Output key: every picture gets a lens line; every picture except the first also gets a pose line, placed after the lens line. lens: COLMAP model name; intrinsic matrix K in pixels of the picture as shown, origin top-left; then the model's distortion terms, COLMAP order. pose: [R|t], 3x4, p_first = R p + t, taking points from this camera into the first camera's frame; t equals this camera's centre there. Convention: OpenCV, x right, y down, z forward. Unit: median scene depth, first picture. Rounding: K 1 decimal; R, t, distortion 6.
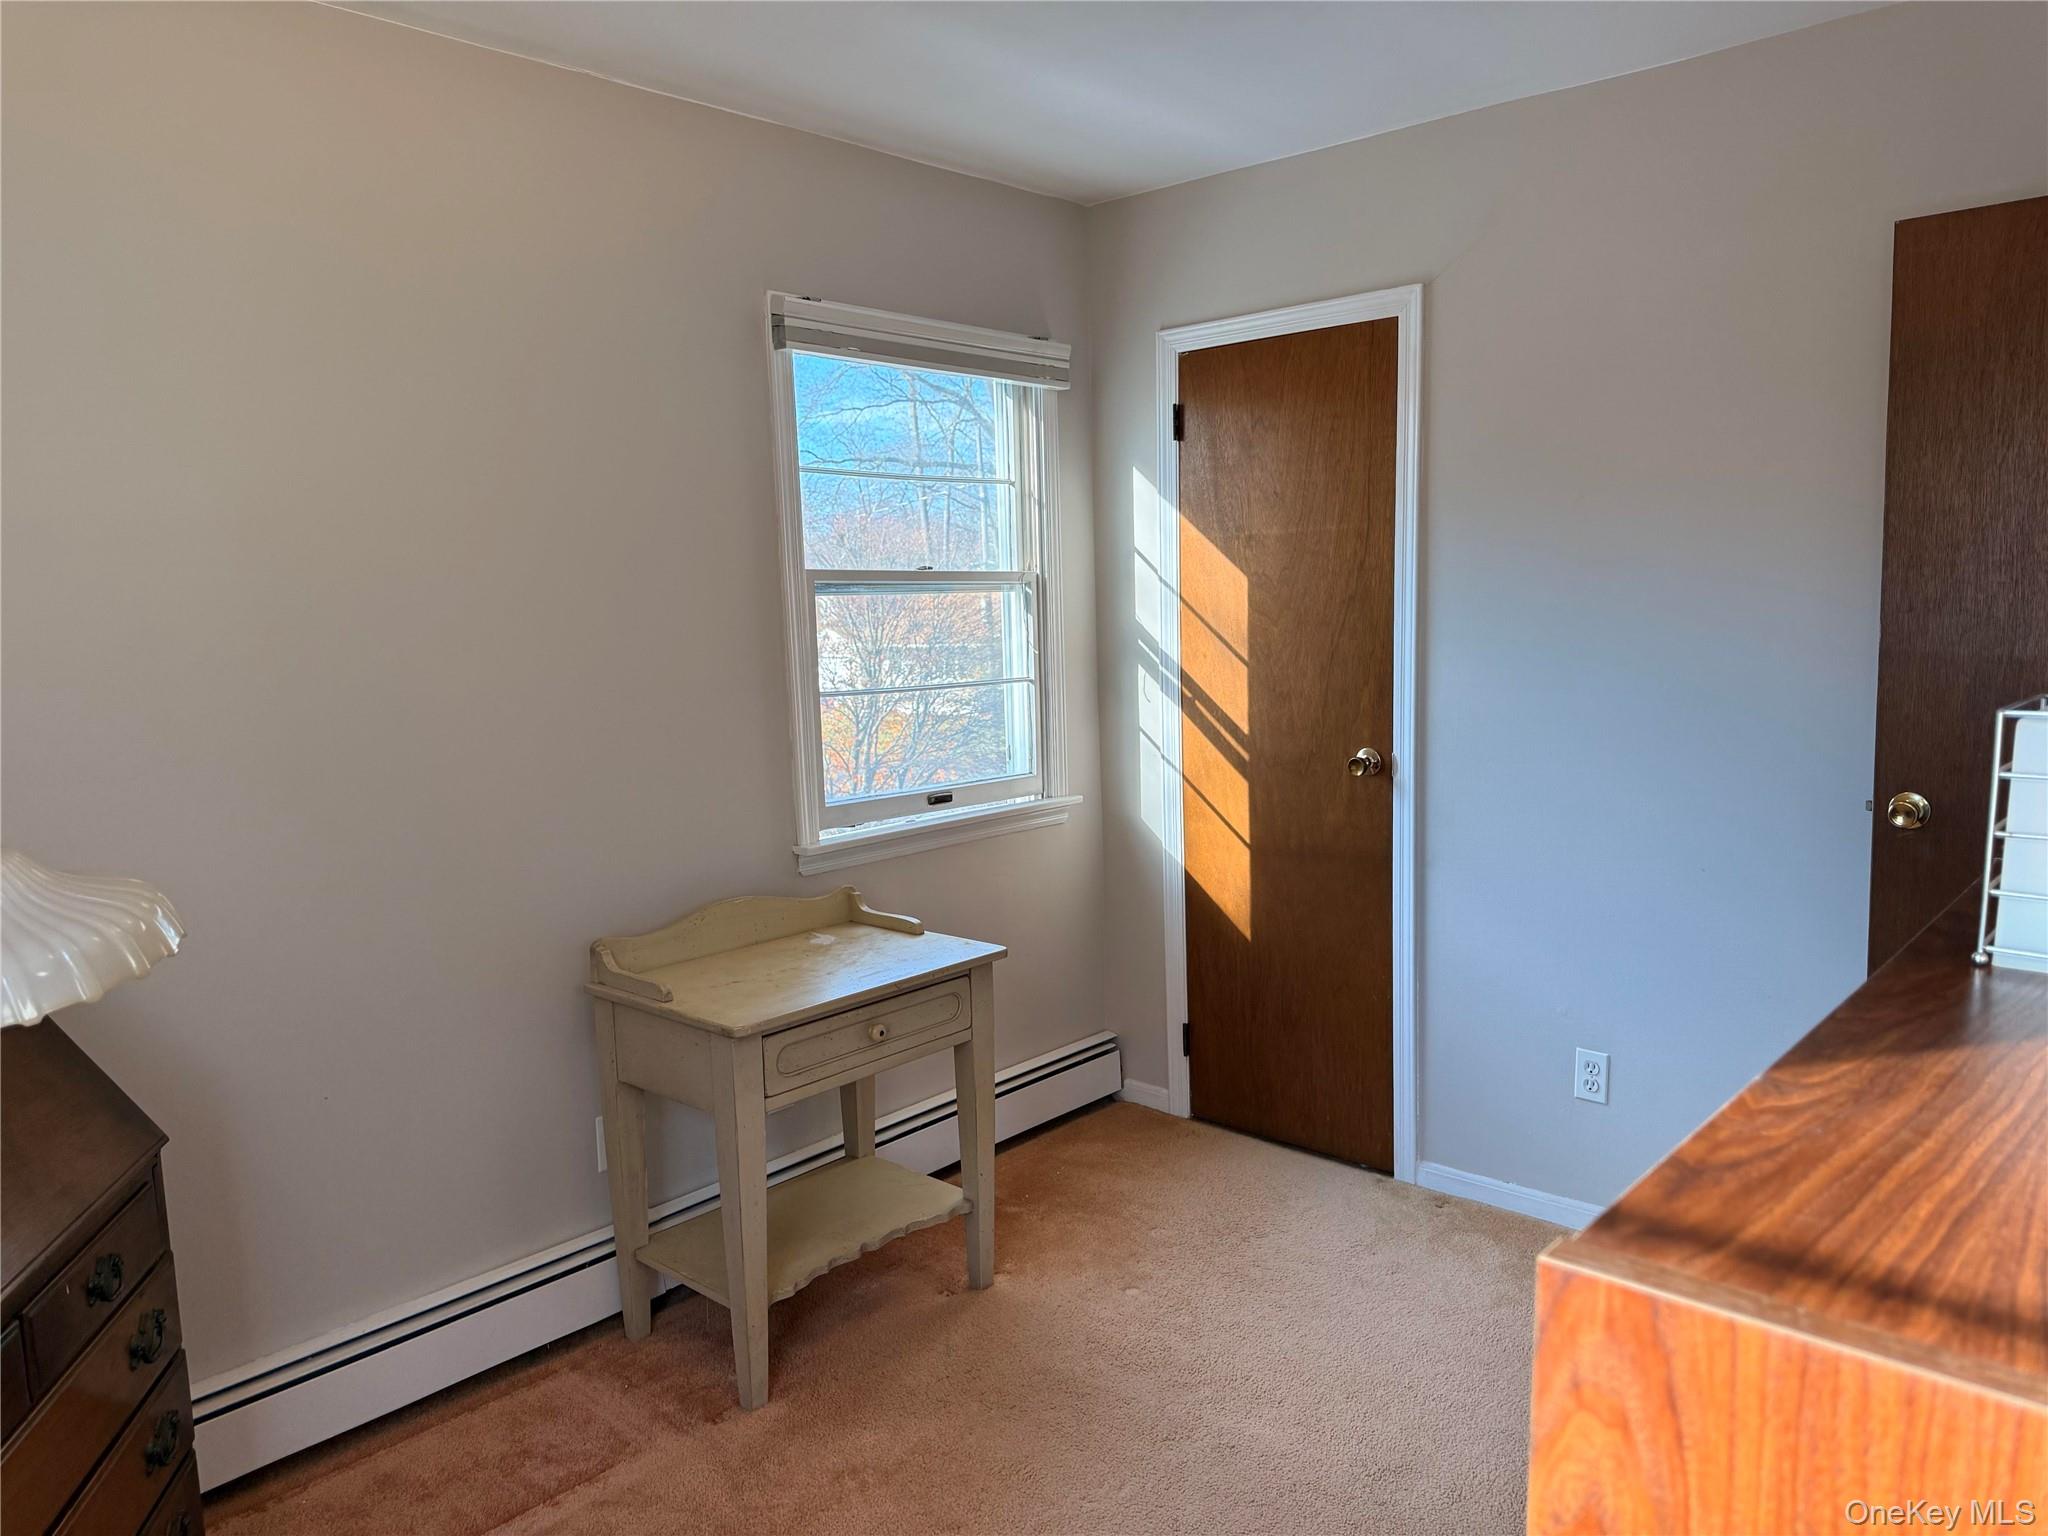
lens RADIAL K [[1432.2, 0, 1029.3], [0, 1432.2, 762.1], [0, 0, 1]] dist [0.110812, -0.163637]
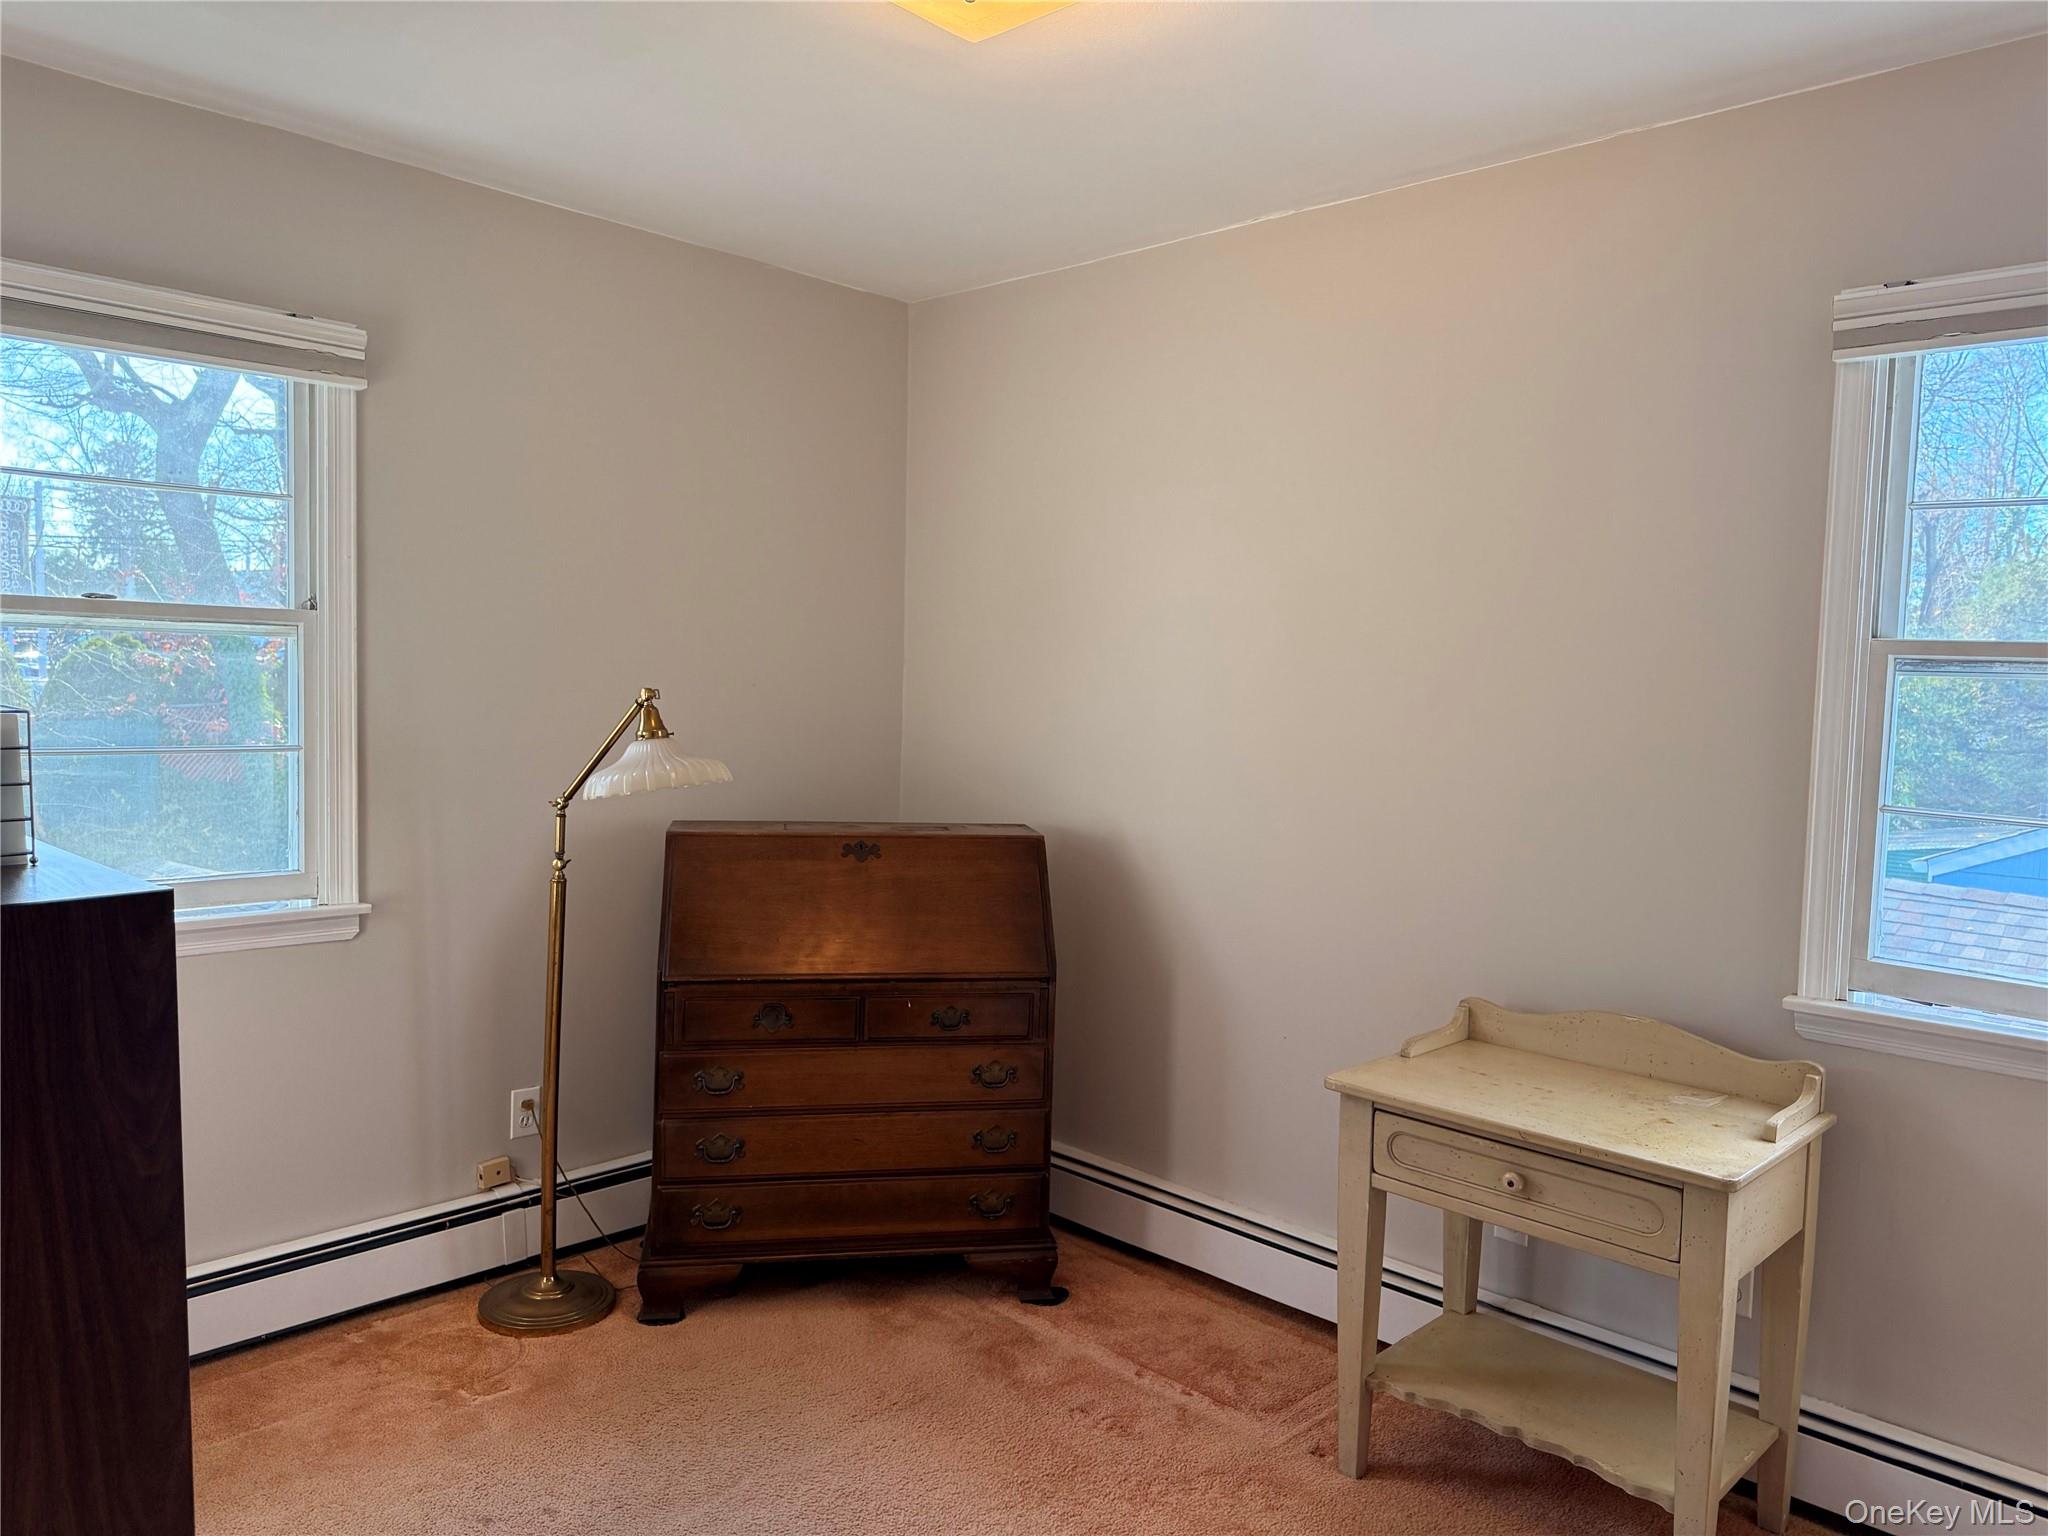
lens RADIAL K [[1432.2, 0, 1029.3], [0, 1432.2, 762.1], [0, 0, 1]] dist [0.110812, -0.163637]
pose [[-0.031097, 0.089610, -0.995491, 0.566364], [-0.140153, 0.985742, 0.093110, -0.073734], [0.989641, 0.142417, -0.018095, 0.539601]]
